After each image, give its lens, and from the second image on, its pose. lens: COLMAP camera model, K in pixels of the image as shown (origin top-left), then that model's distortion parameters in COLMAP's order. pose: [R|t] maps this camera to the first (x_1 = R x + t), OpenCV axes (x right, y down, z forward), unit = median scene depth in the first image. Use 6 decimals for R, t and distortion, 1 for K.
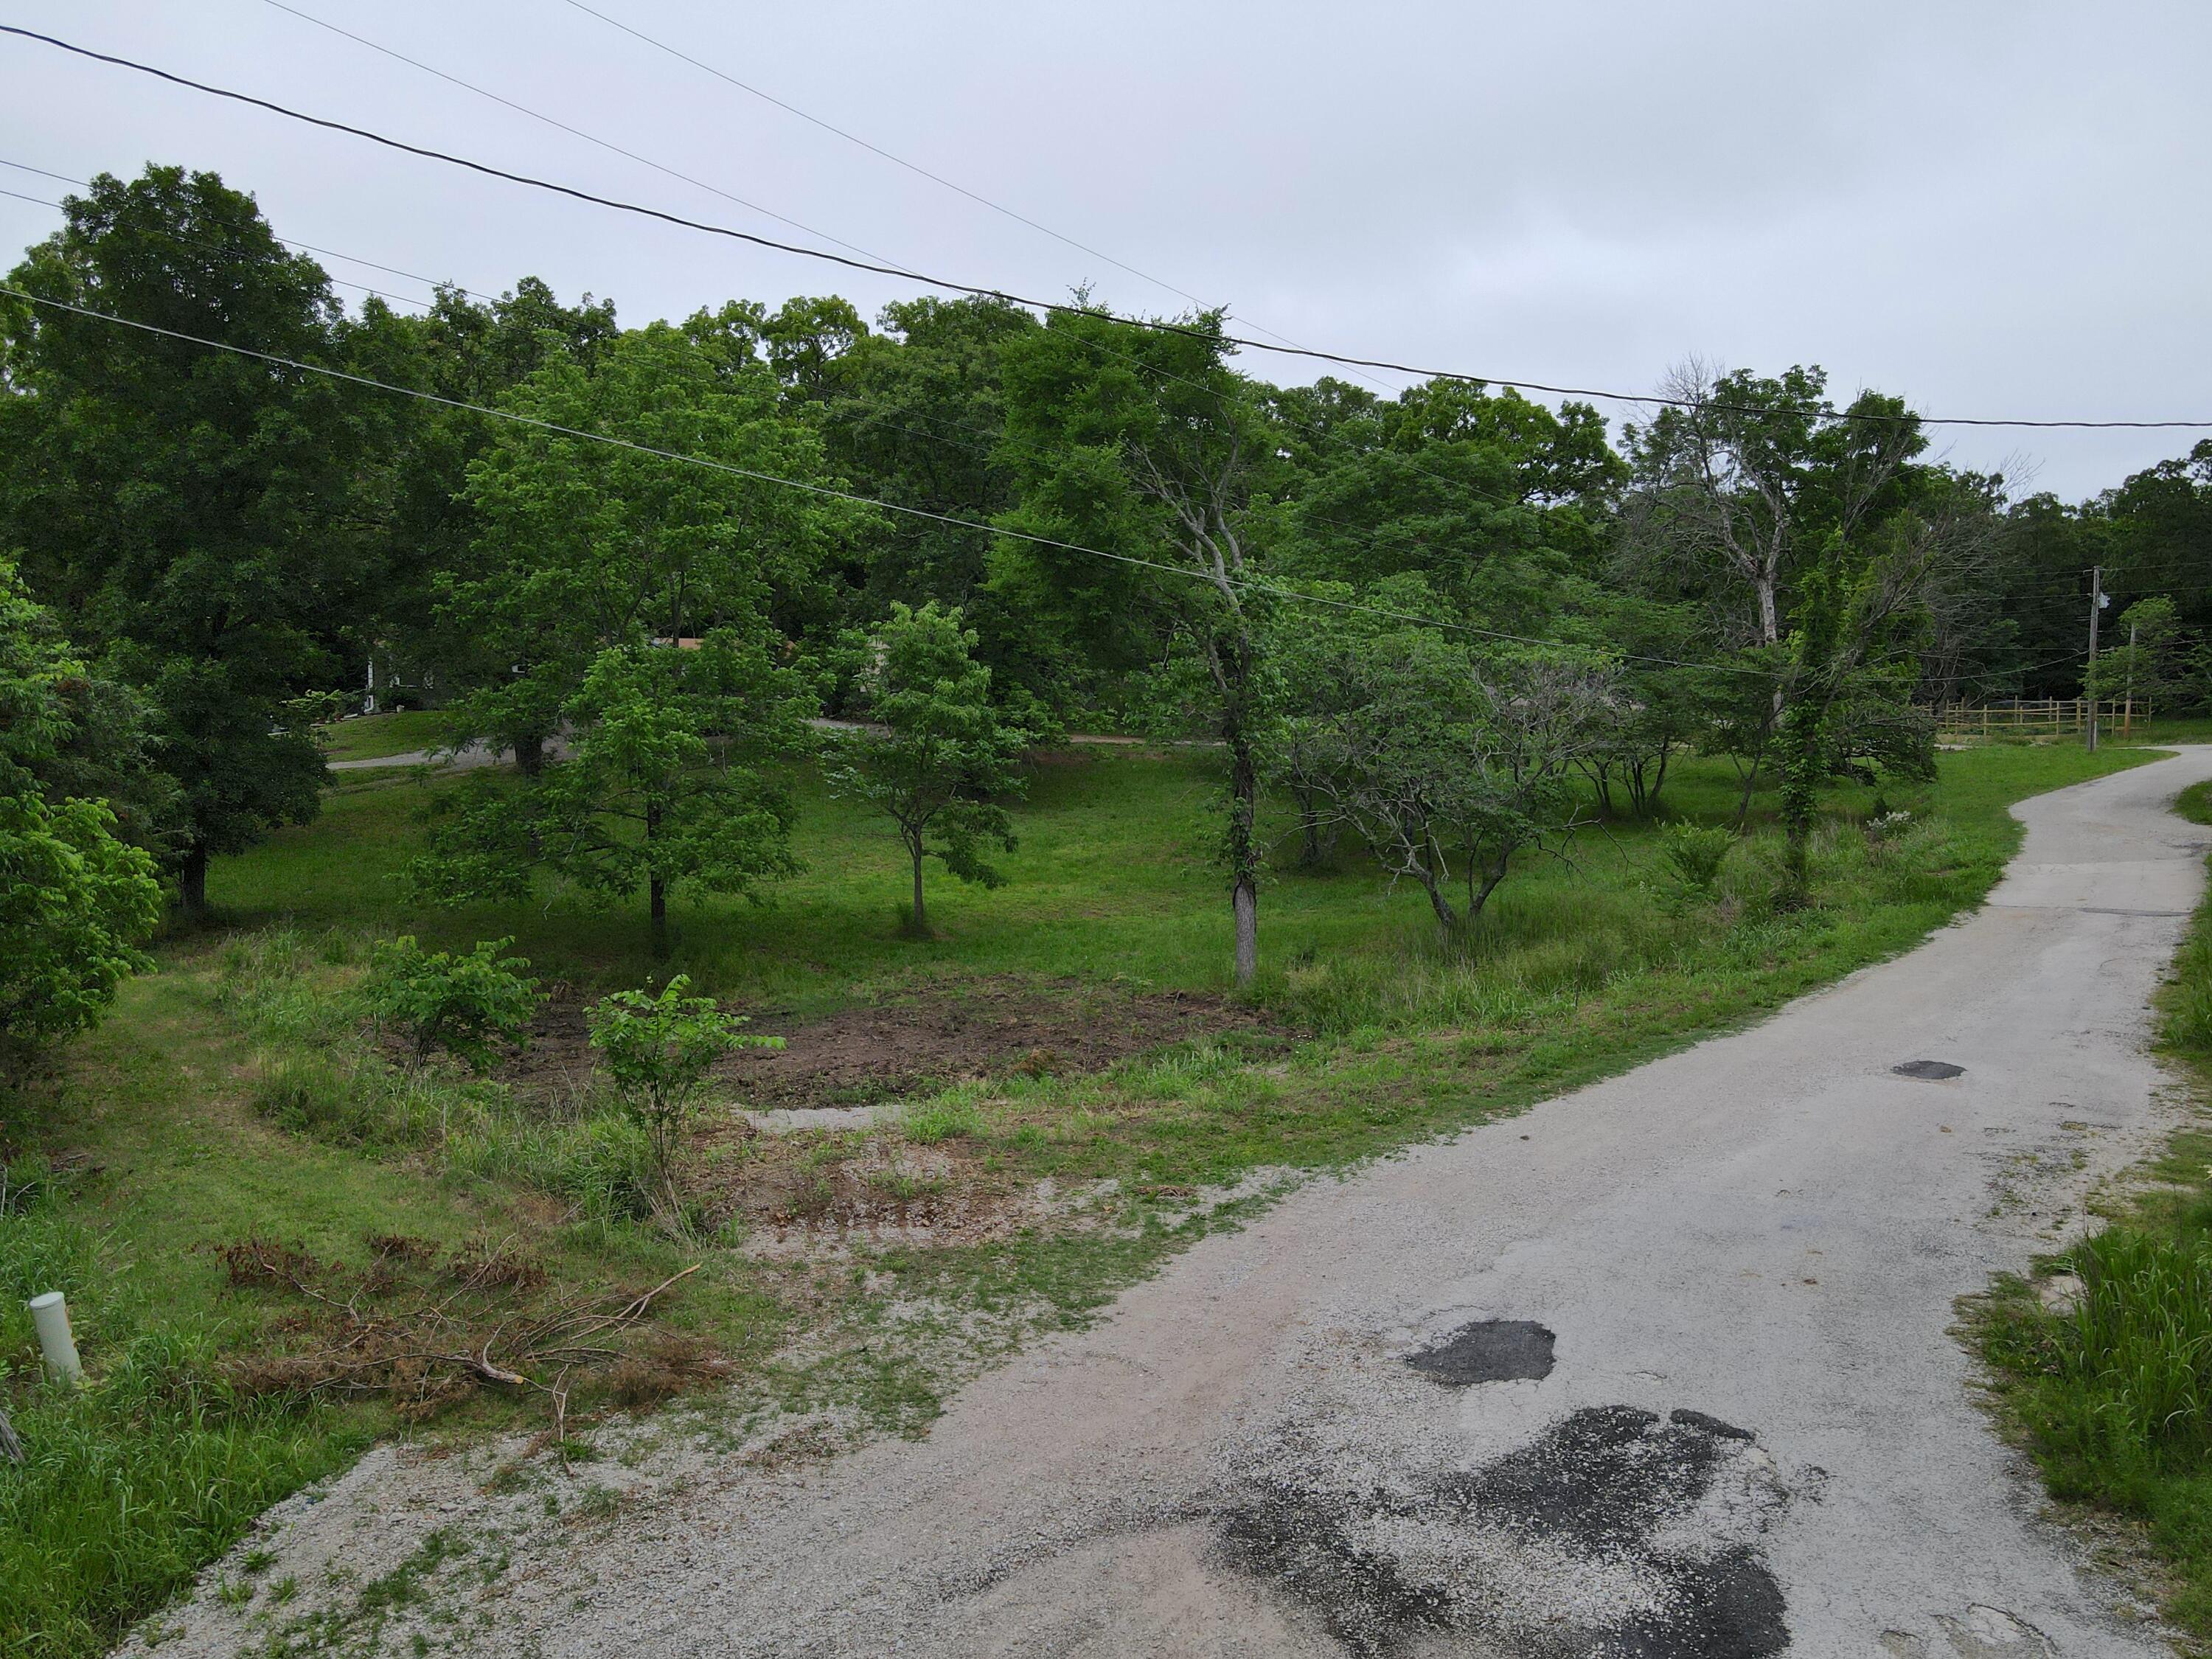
lens RADIAL K [[1622.8, 0, 1112.4], [0, 1622.8, 830.3], [0, 0, 1]] dist [0.014556, 0.002888]
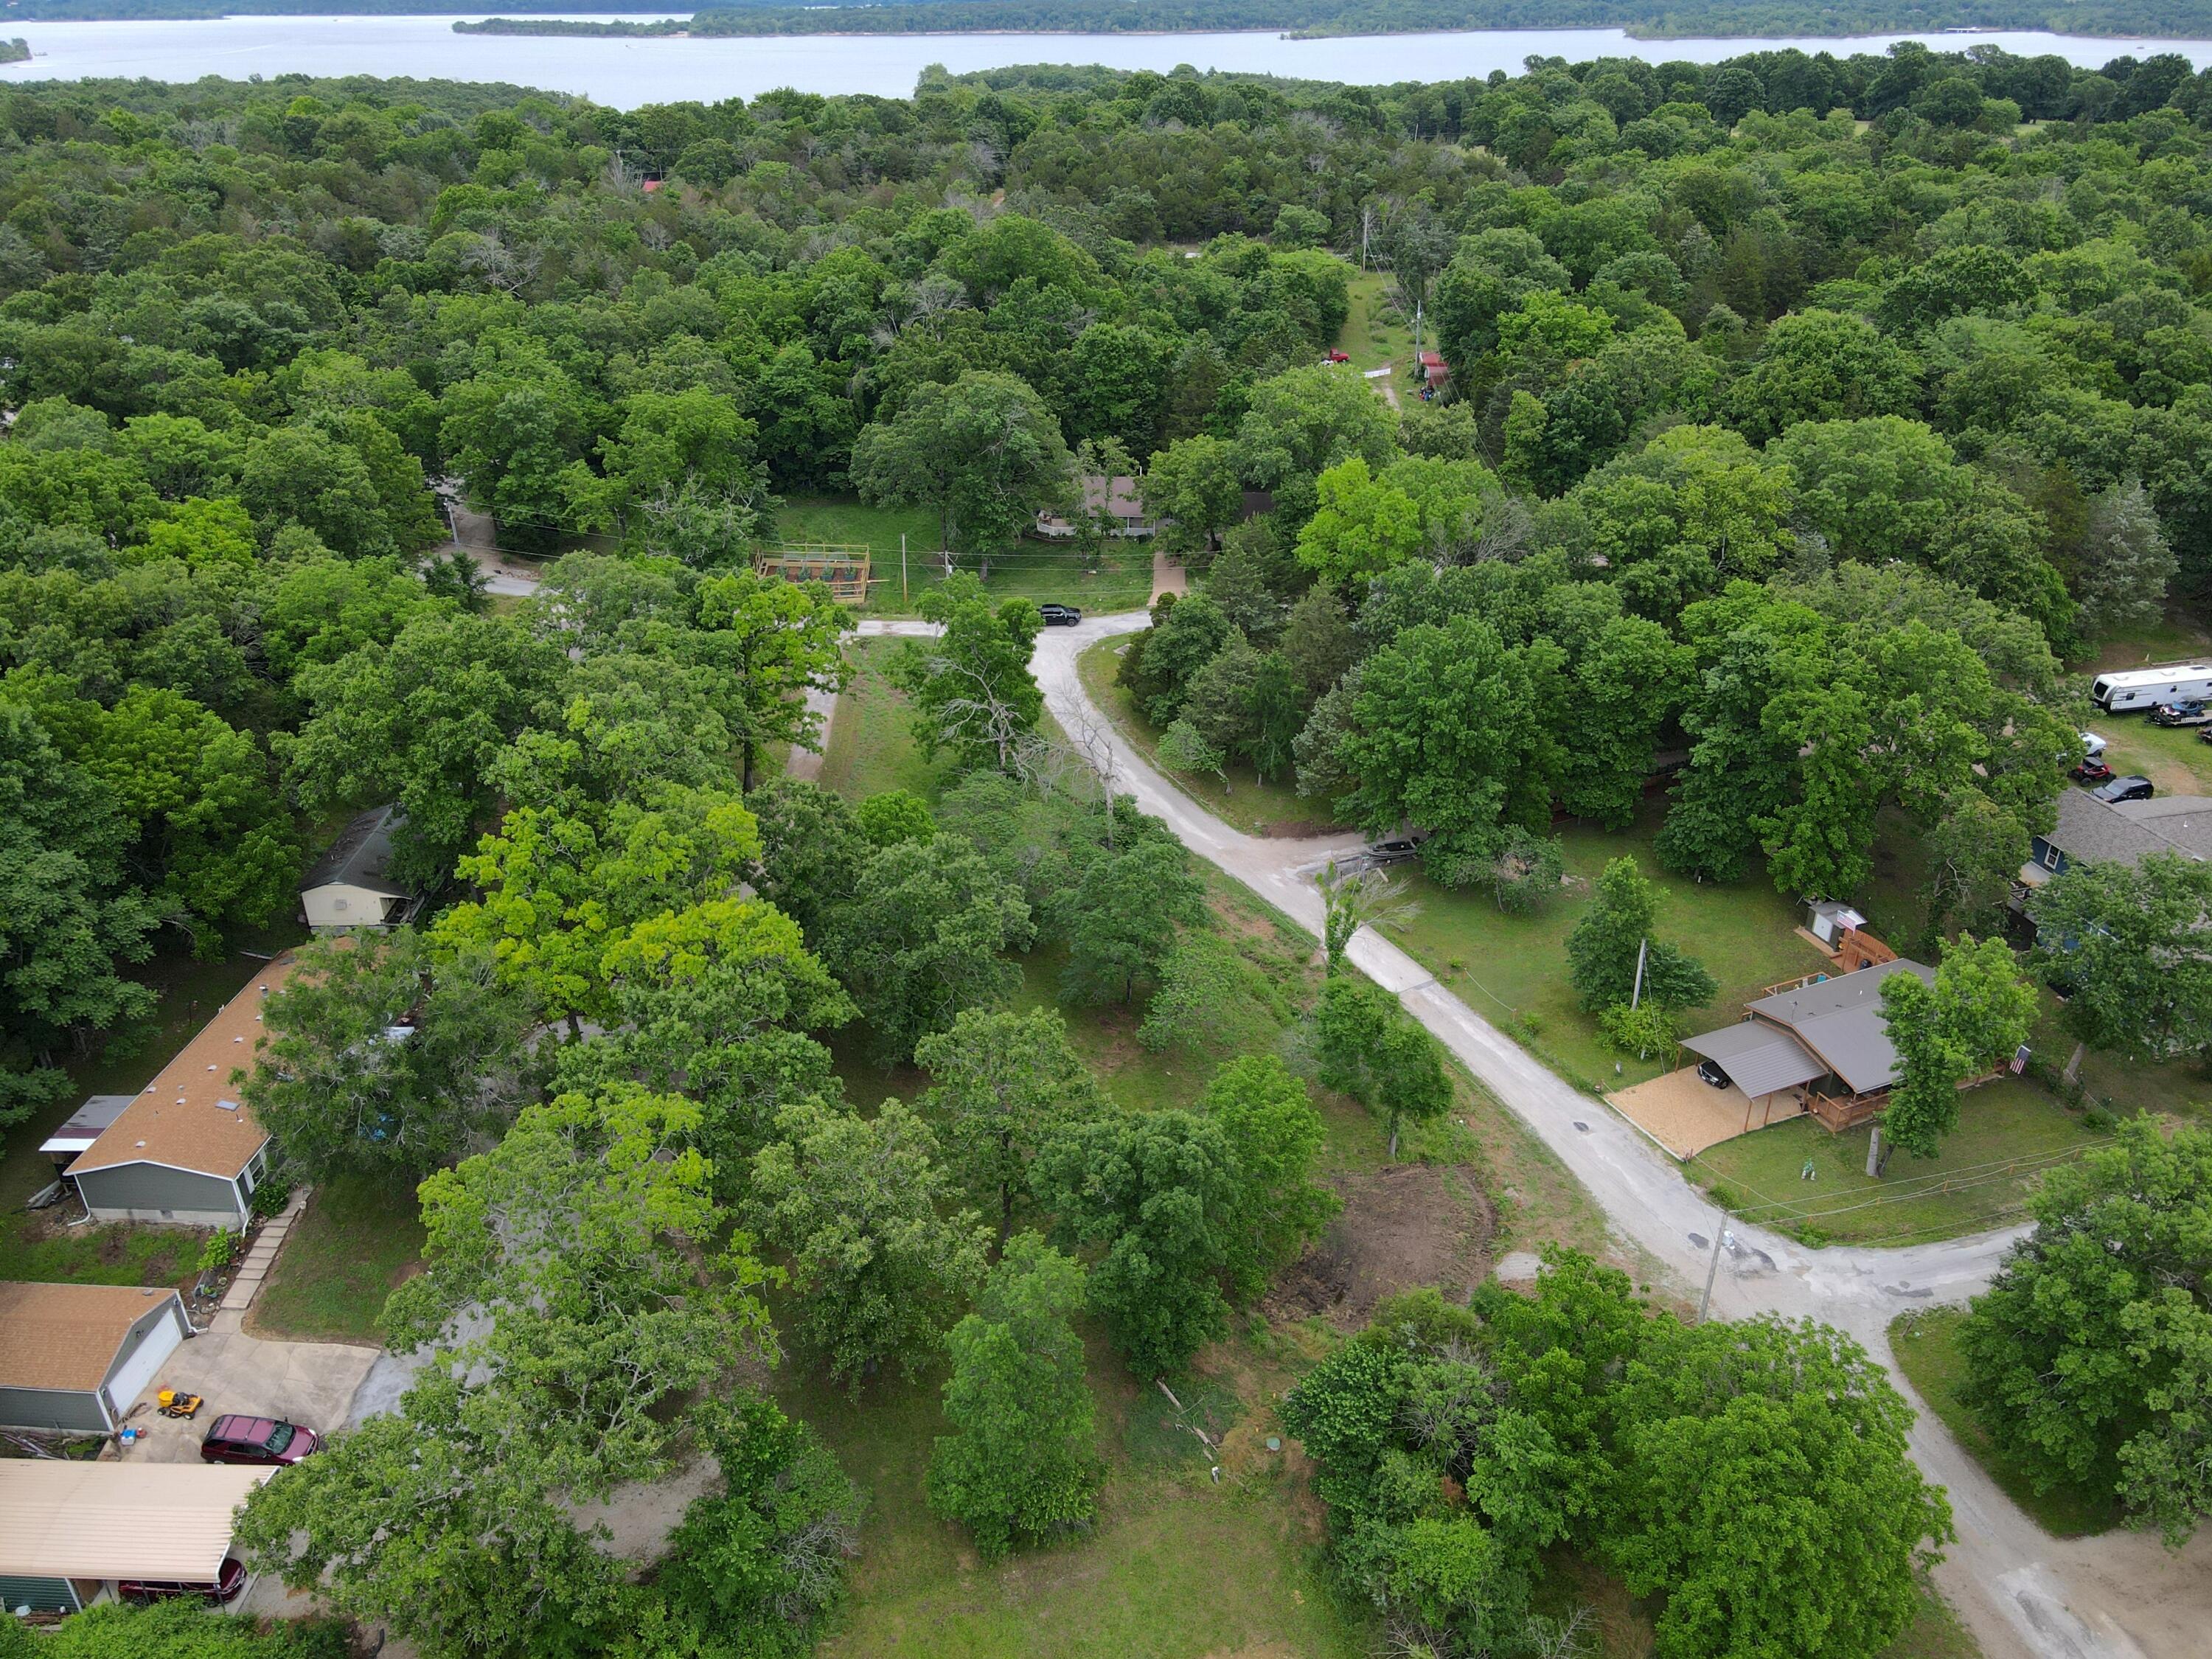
lens RADIAL K [[1622.8, 0, 1102.6], [0, 1622.8, 827.9], [0, 0, 1]] dist [0.014556, 0.002888]
pose [[0.436647, -0.422883, 0.794046, -2.309481], [0.050075, 0.892690, 0.447881, -1.843866], [-0.898238, -0.155804, 0.410966, 0.224146]]
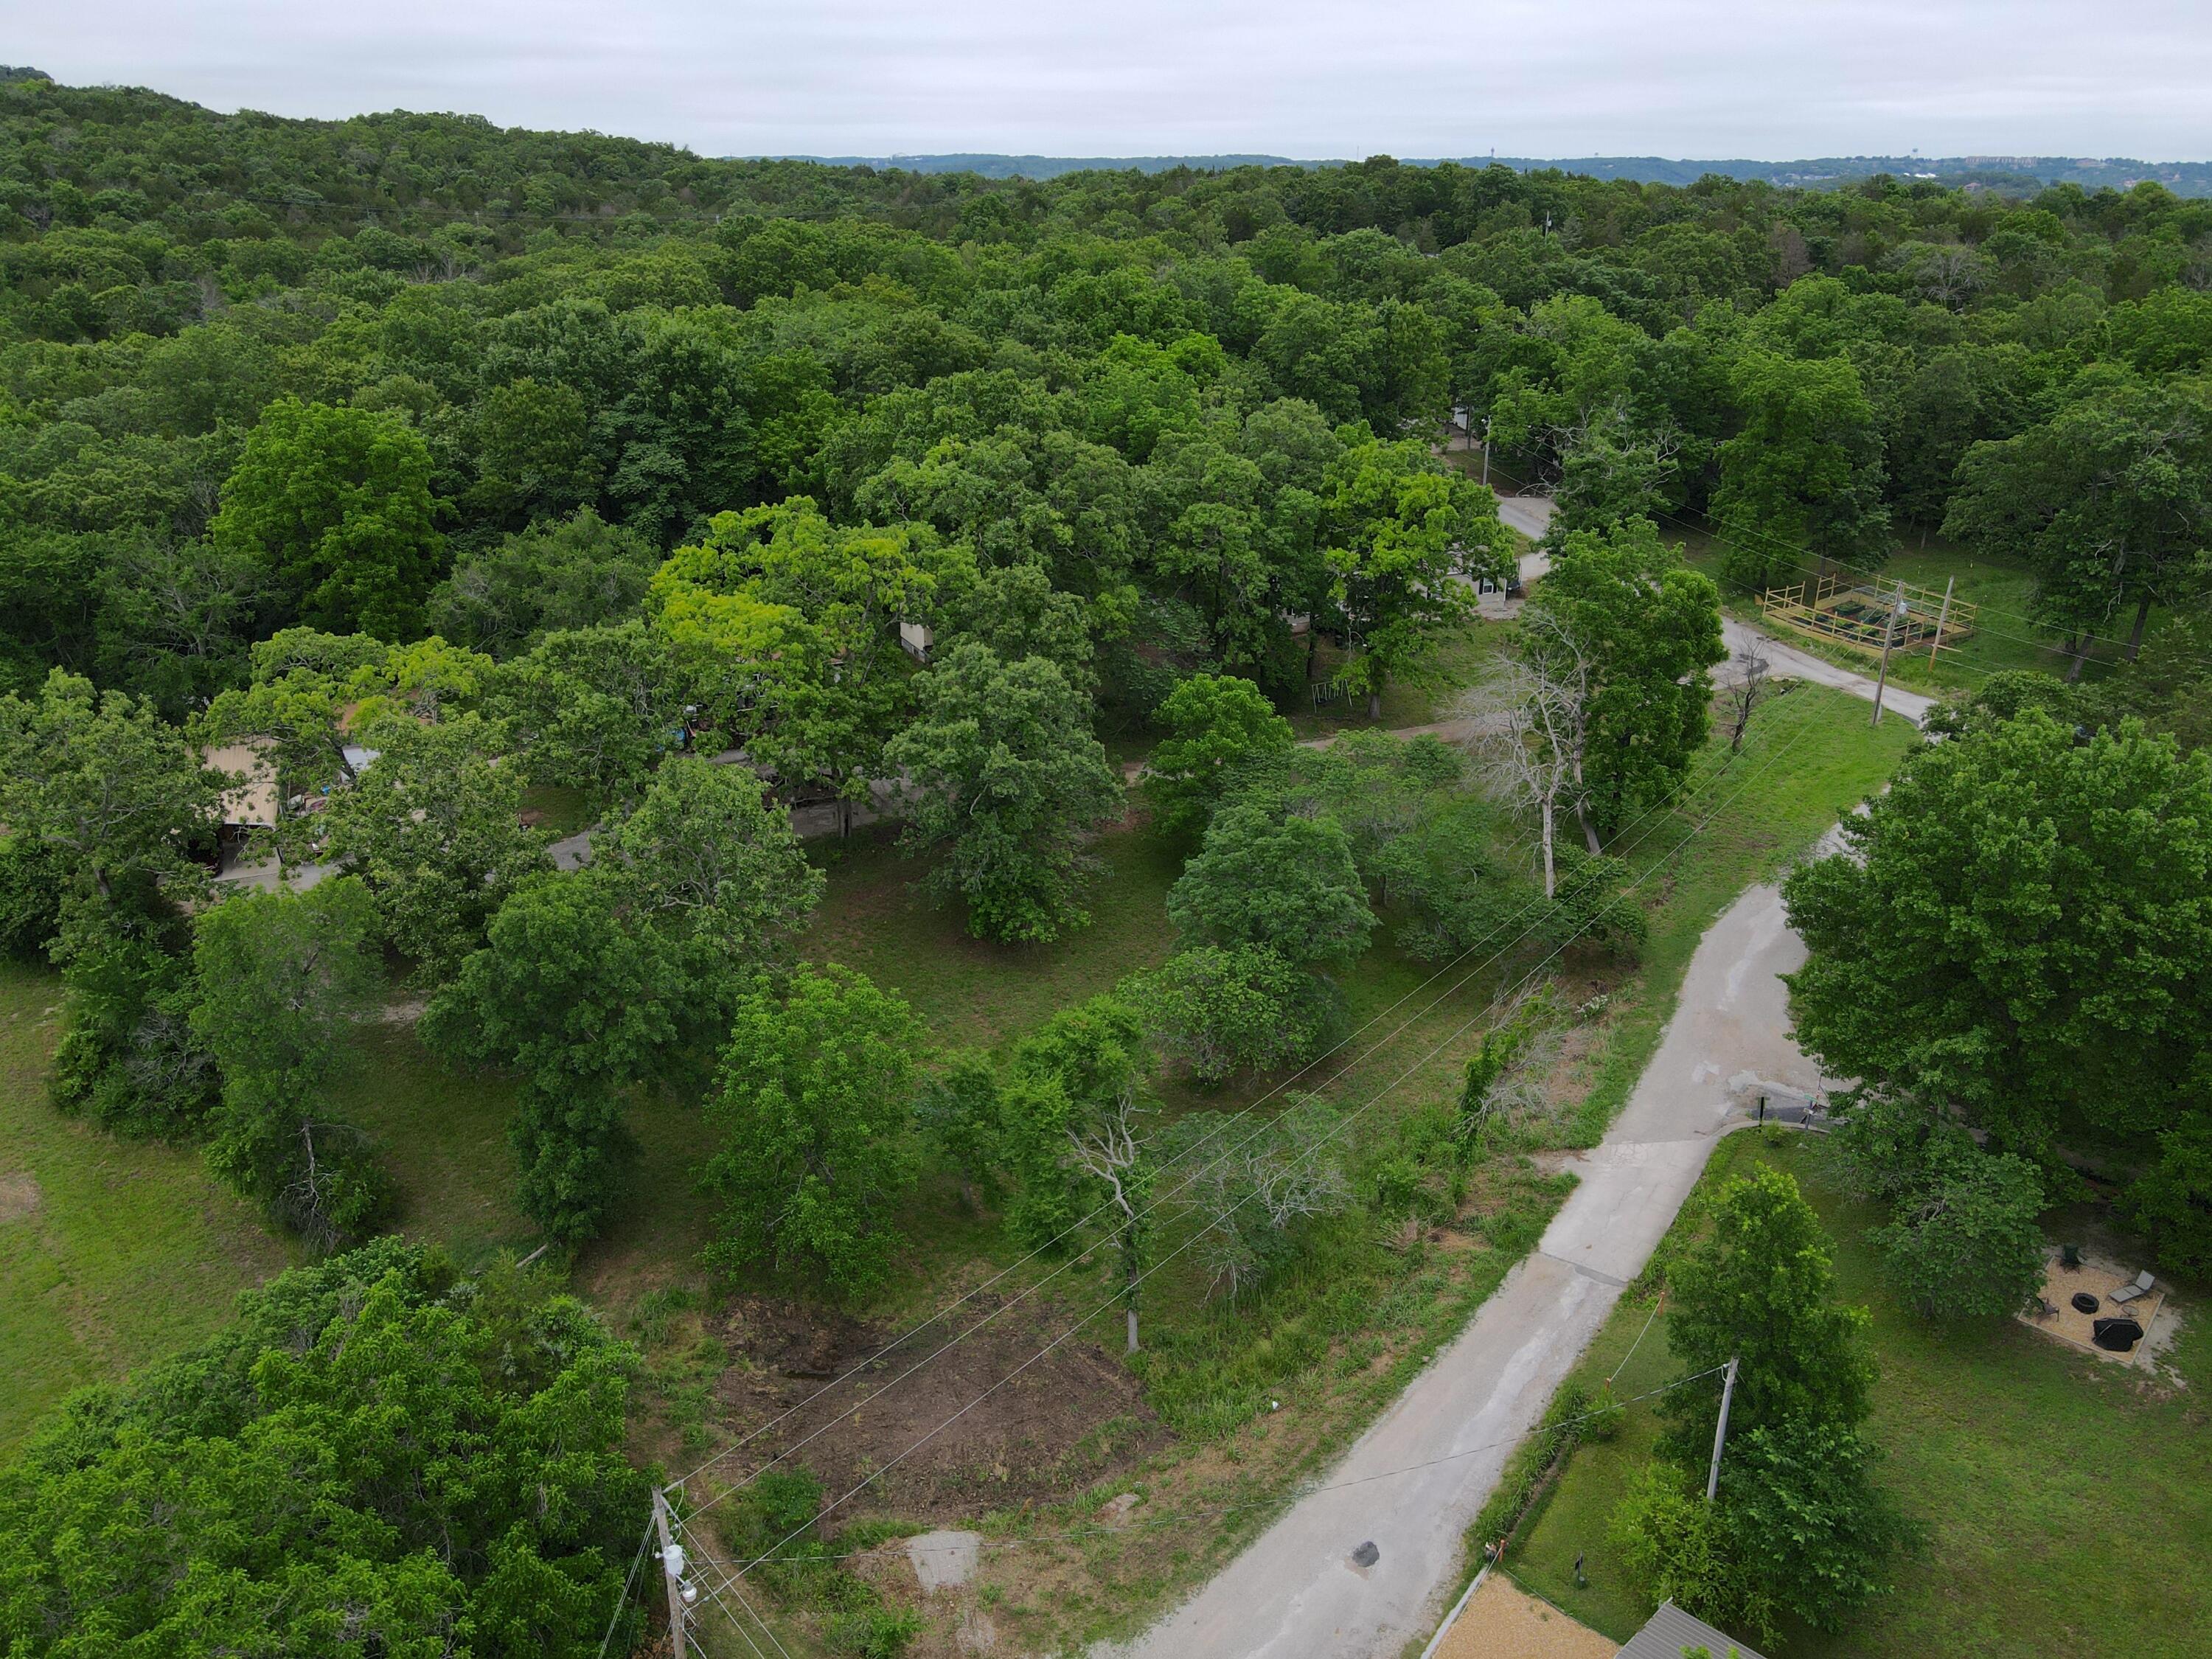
lens RADIAL K [[1622.8, 0, 1109.8], [0, 1622.8, 830.4], [0, 0, 1]] dist [0.014556, 0.002888]
pose [[0.999888, 0.004852, -0.014178, 0.071260], [0.000073, 0.944533, 0.328417, -1.059846], [0.014985, -0.328381, 0.944426, -0.639351]]
